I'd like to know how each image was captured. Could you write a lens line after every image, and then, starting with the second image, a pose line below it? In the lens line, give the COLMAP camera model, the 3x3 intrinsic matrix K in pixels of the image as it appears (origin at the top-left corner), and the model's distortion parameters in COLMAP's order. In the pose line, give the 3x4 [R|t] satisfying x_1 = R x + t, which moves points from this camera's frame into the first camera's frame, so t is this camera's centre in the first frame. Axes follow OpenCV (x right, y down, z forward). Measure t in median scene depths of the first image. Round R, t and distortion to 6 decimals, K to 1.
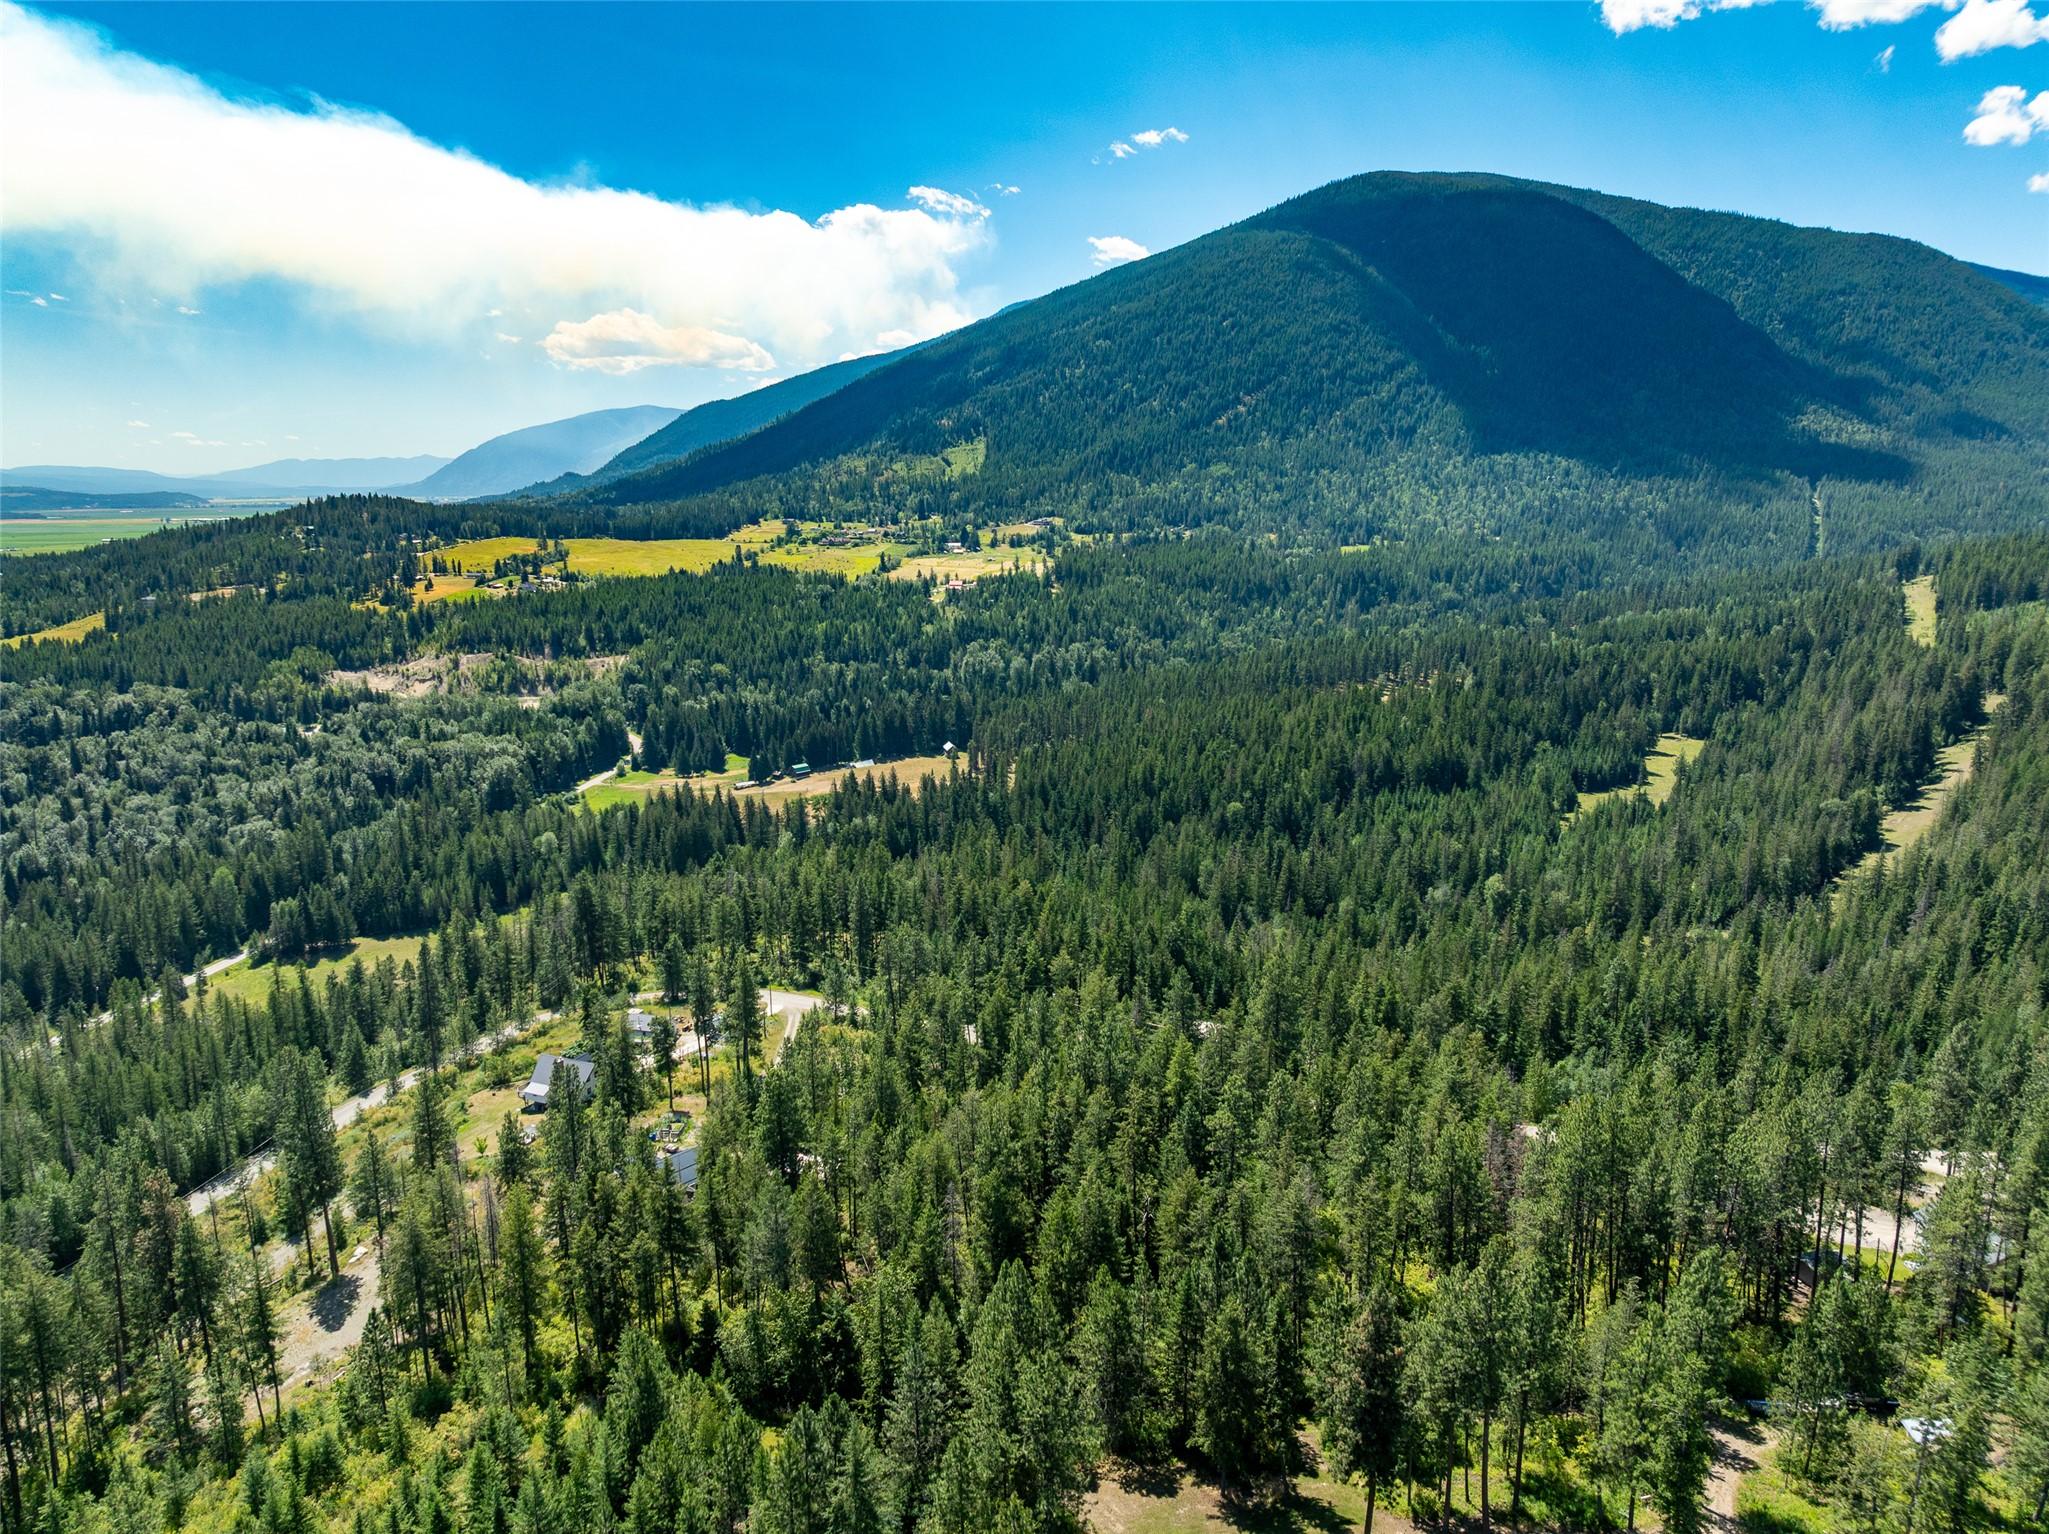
lens RADIAL K [[1442.4, 0, 1036.5], [0, 1442.4, 763.3], [0, 0, 1]] dist [-0.051098, 0.020601]
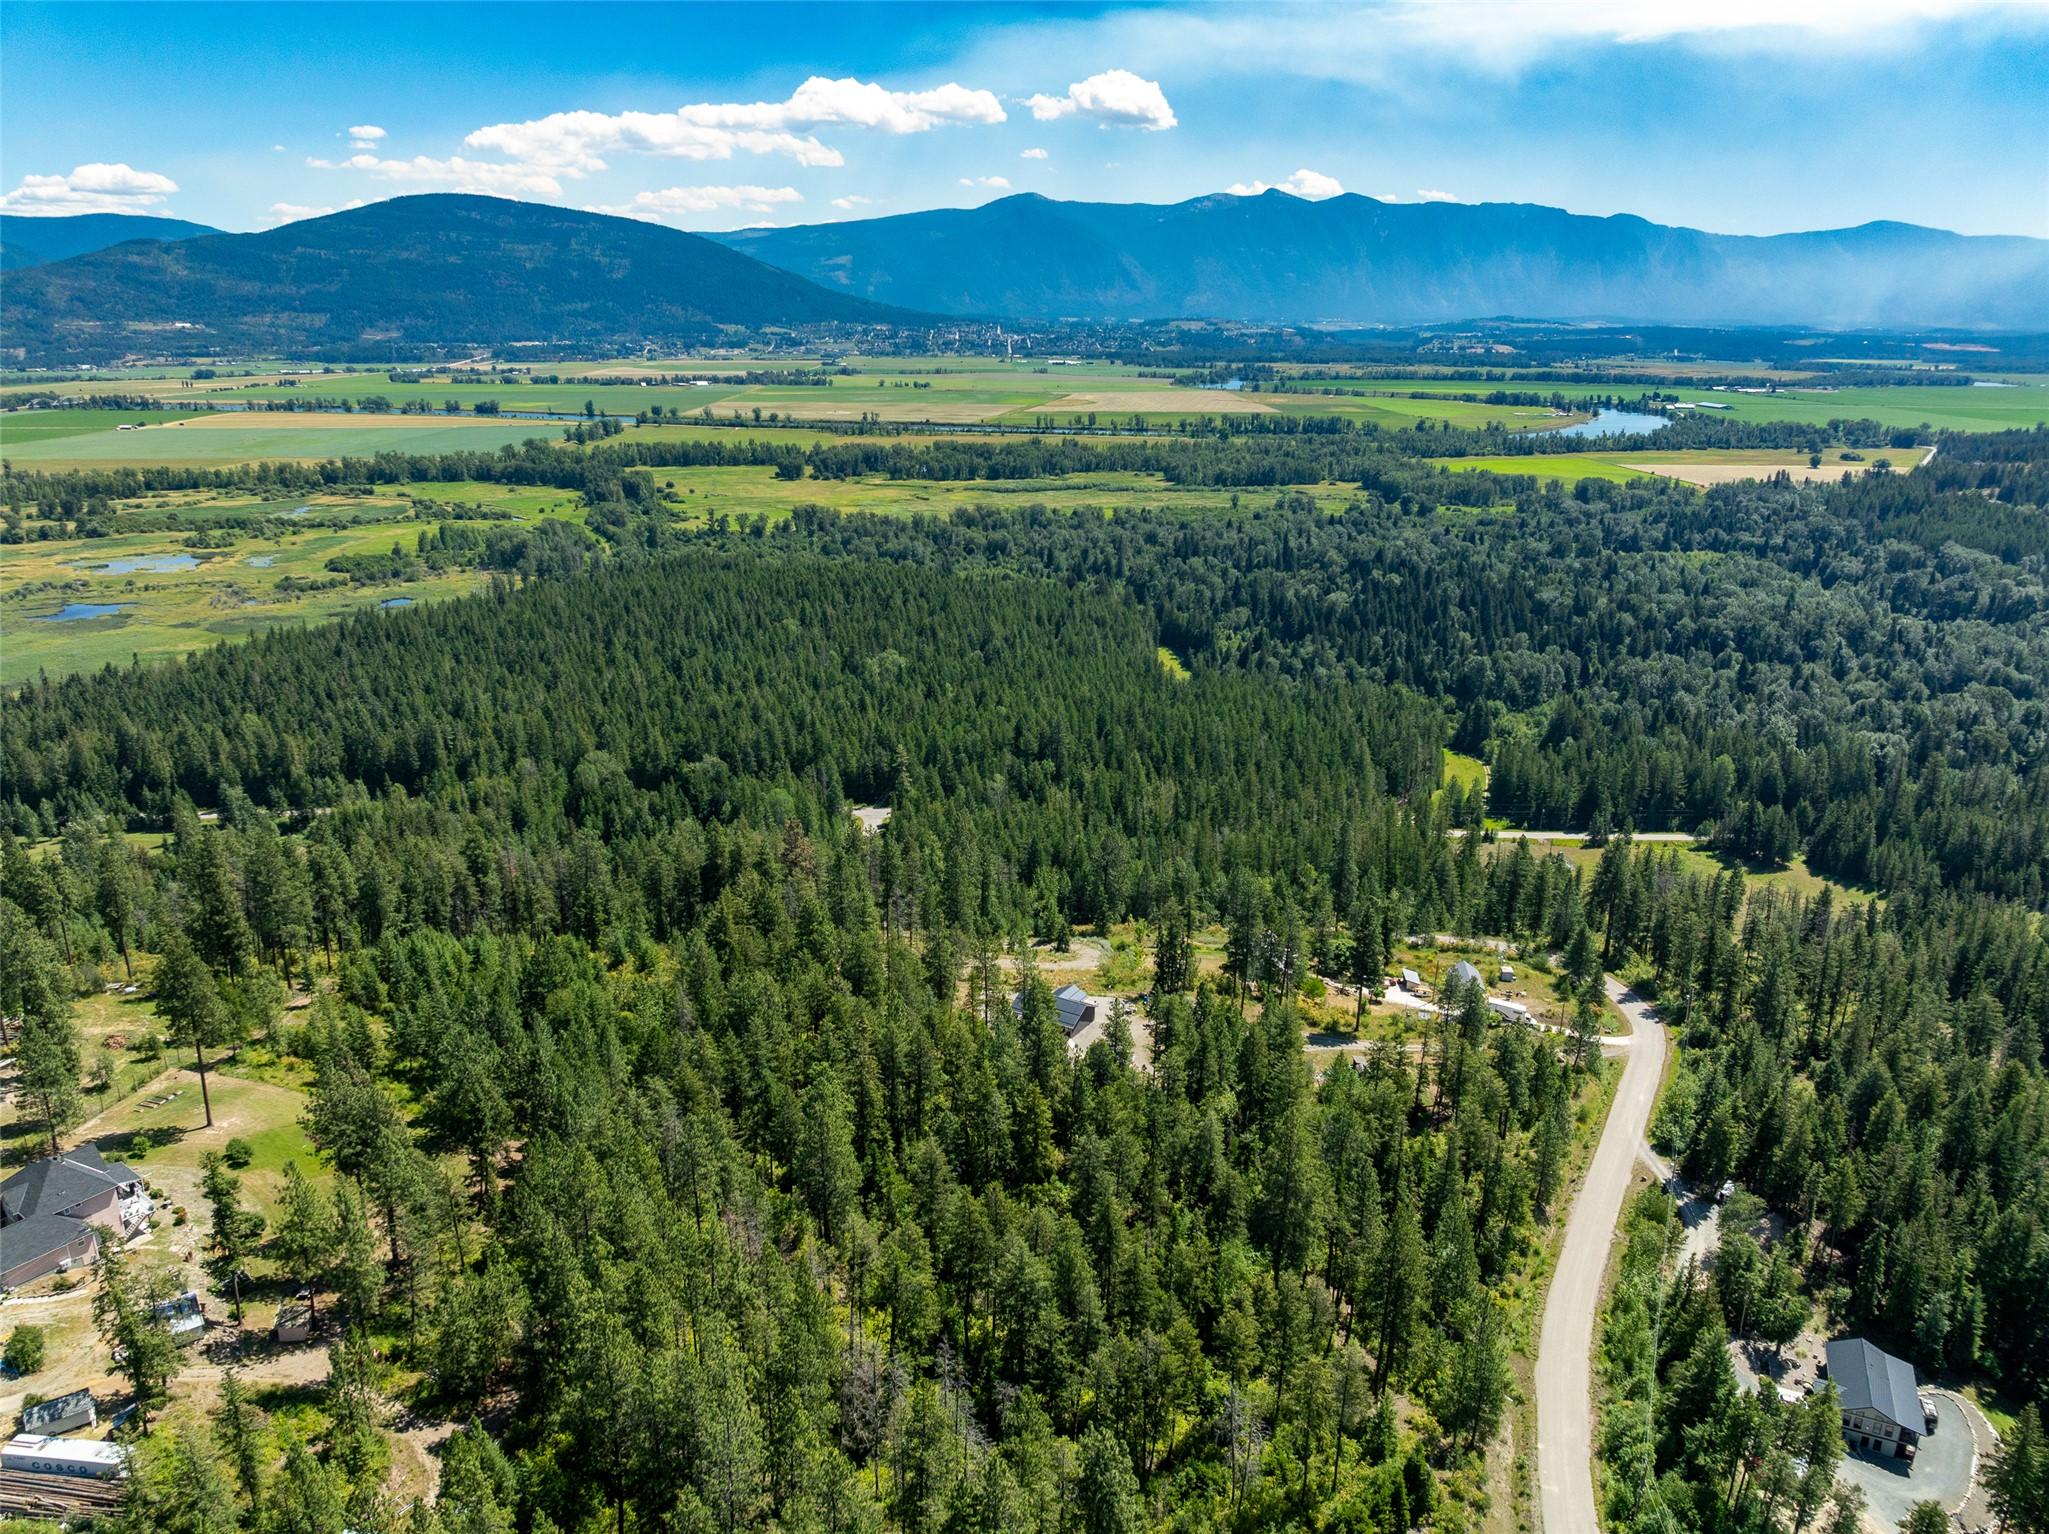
lens RADIAL K [[1442.4, 0, 1028.4], [0, 1442.4, 780.4], [0, 0, 1]] dist [-0.051098, 0.020601]
pose [[0.148699, 0.306921, -0.940047, 0.194870], [-0.194427, 0.941134, 0.276521, -0.055889], [0.969581, 0.141652, 0.199620, 0.154181]]
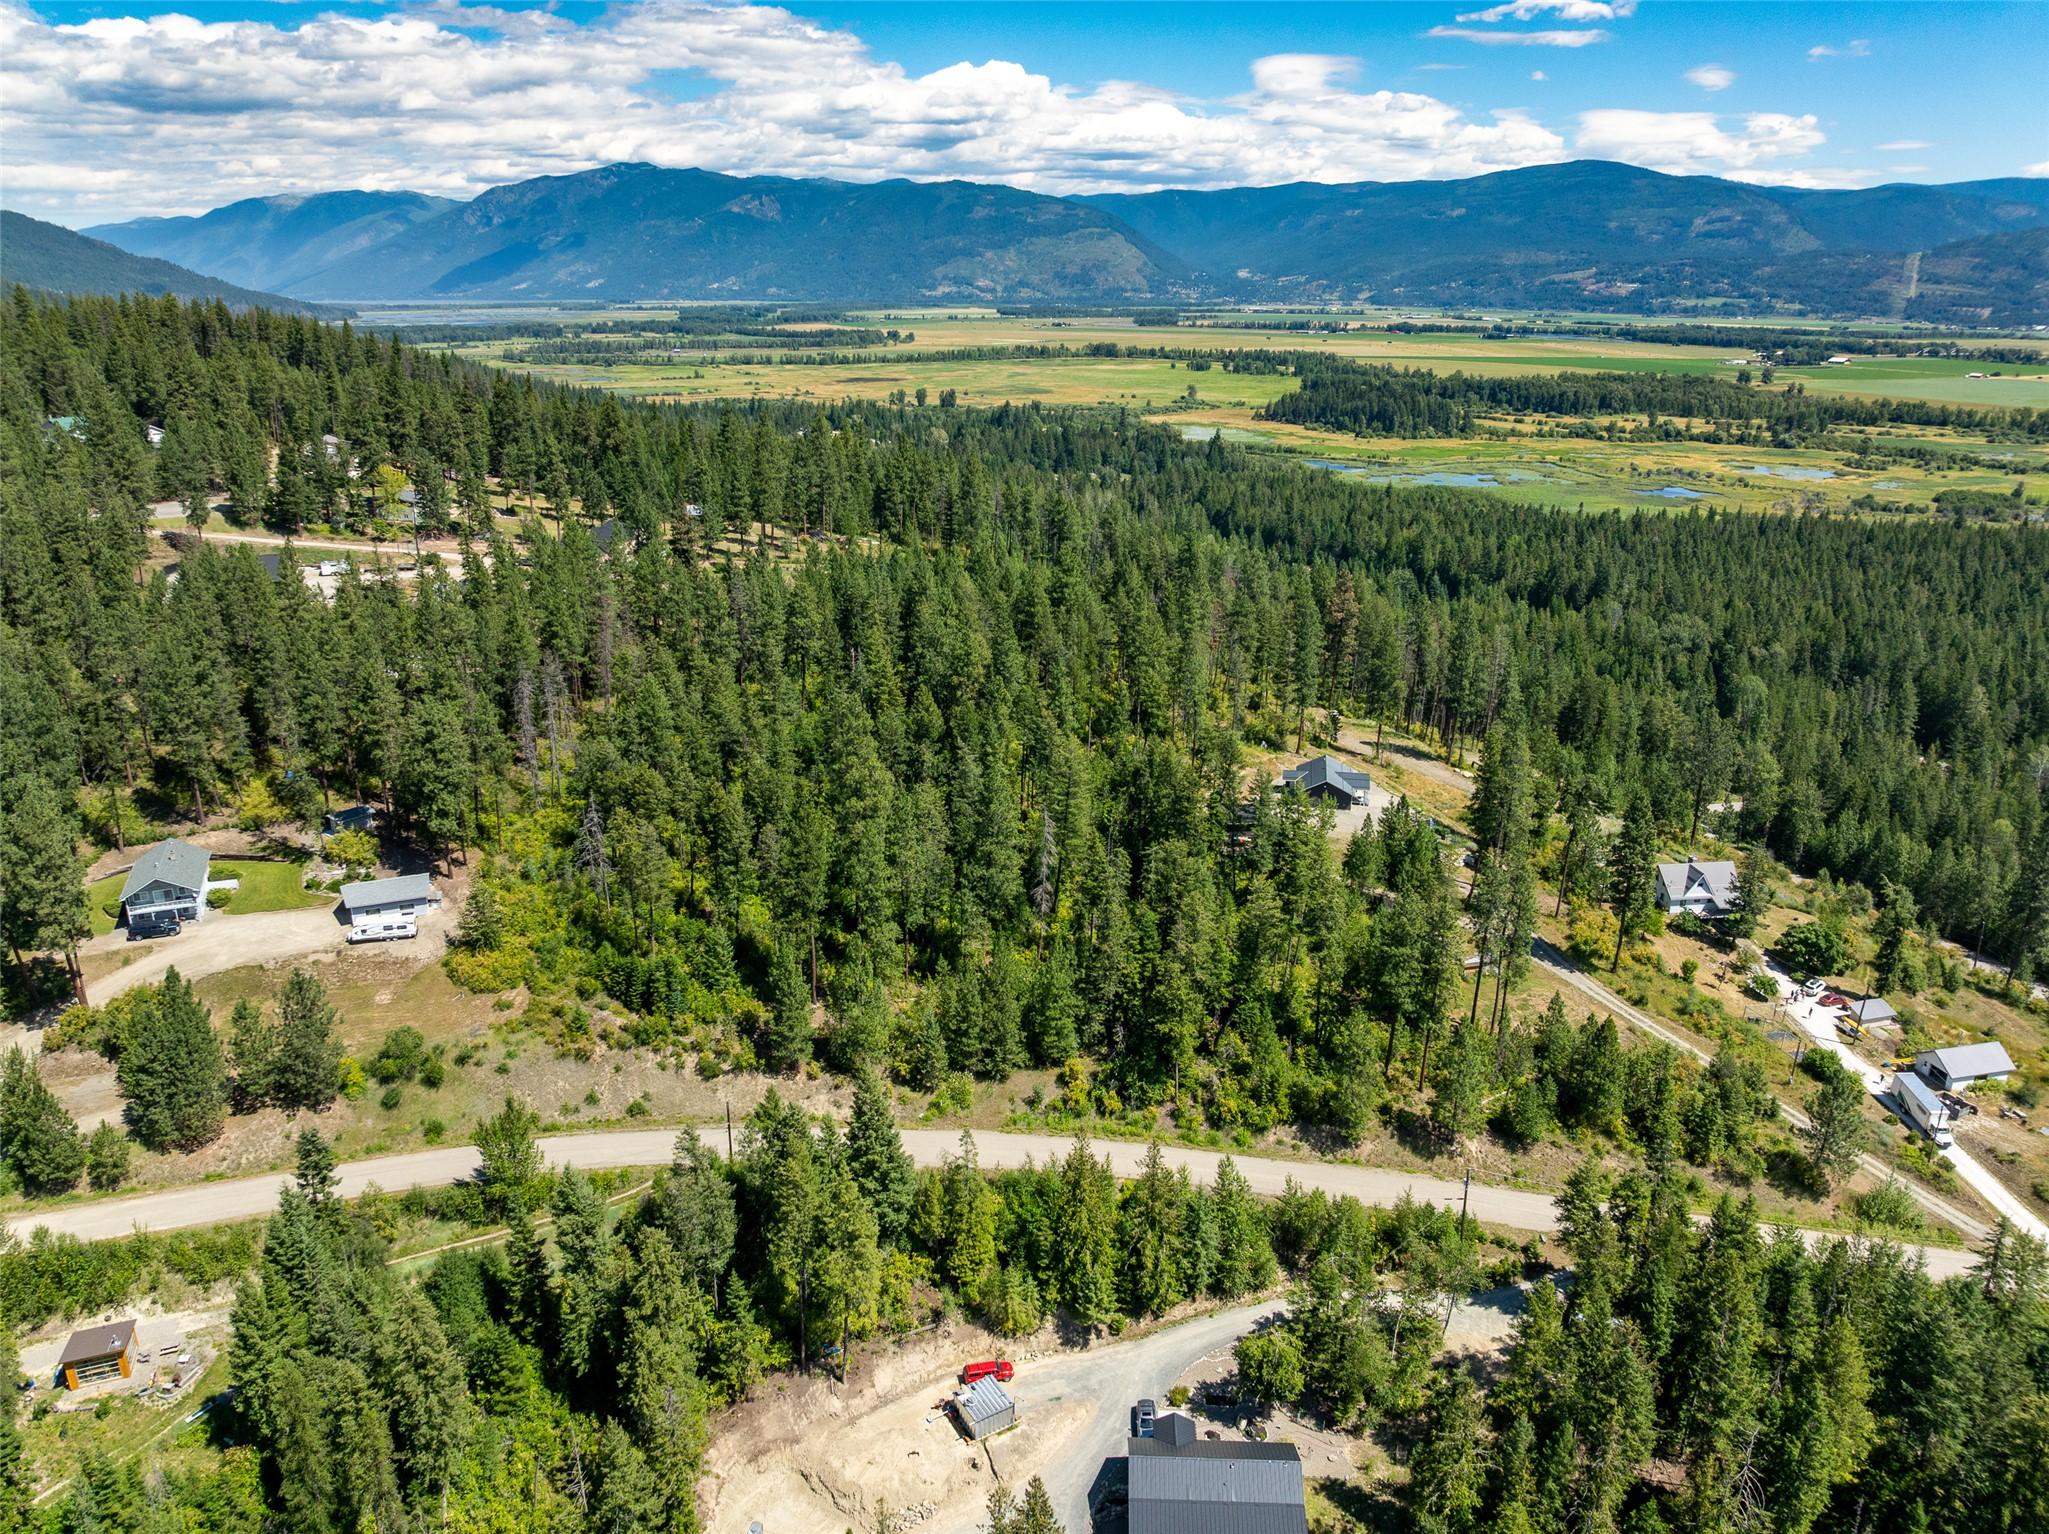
lens RADIAL K [[1442.4, 0, 1028.0], [0, 1442.4, 764.1], [0, 0, 1]] dist [-0.051098, 0.020601]
pose [[-0.869536, 0.158414, -0.467774, 0.108135], [-0.094998, 0.875822, 0.473192, -0.056631], [0.484647, 0.455895, -0.746510, 0.389670]]
